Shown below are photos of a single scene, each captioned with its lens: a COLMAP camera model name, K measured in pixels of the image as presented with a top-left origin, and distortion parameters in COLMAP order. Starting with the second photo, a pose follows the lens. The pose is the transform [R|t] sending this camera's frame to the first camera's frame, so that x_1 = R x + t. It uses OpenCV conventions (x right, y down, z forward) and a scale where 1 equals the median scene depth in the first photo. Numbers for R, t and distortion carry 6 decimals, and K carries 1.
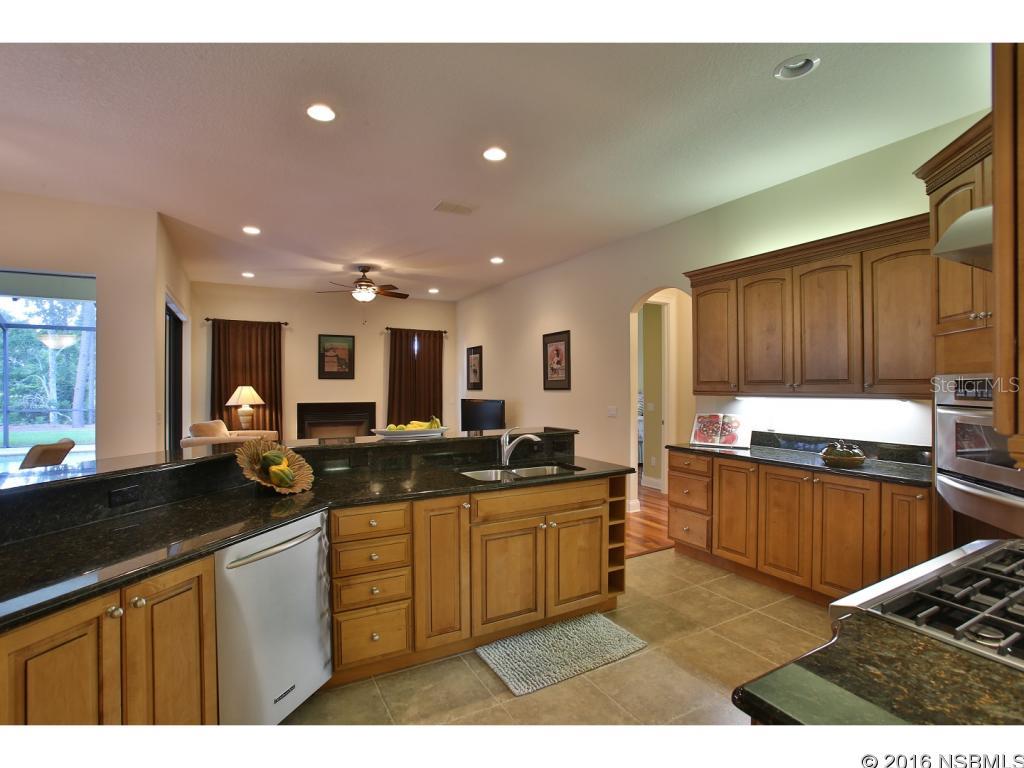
lens RADIAL K [[486.2, 0, 505.1], [0, 486.2, 385.5], [0, 0, 1]] dist [-0.031132, 0.004873]
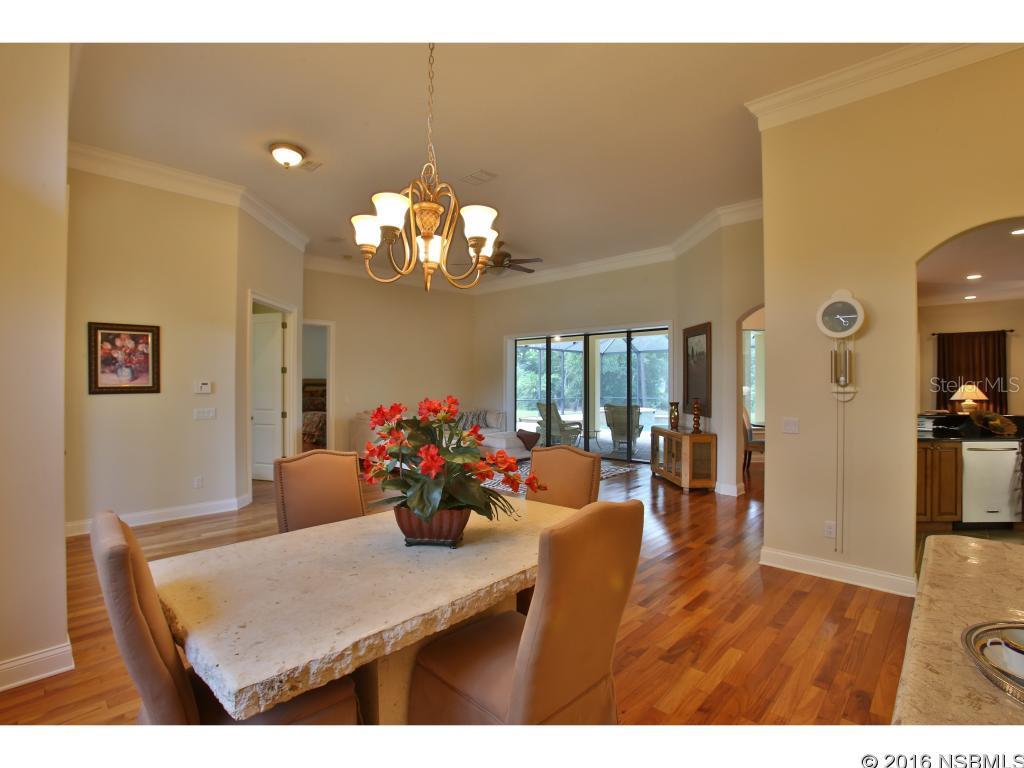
lens RADIAL K [[486.2, 0, 487.3], [0, 486.2, 382.6], [0, 0, 1]] dist [-0.031132, 0.004873]
pose [[0.286737, -0.001196, -0.958009, 0.285553], [-0.004232, 0.999988, -0.002516, 0.003988], [0.958000, 0.004775, 0.286729, -0.562068]]
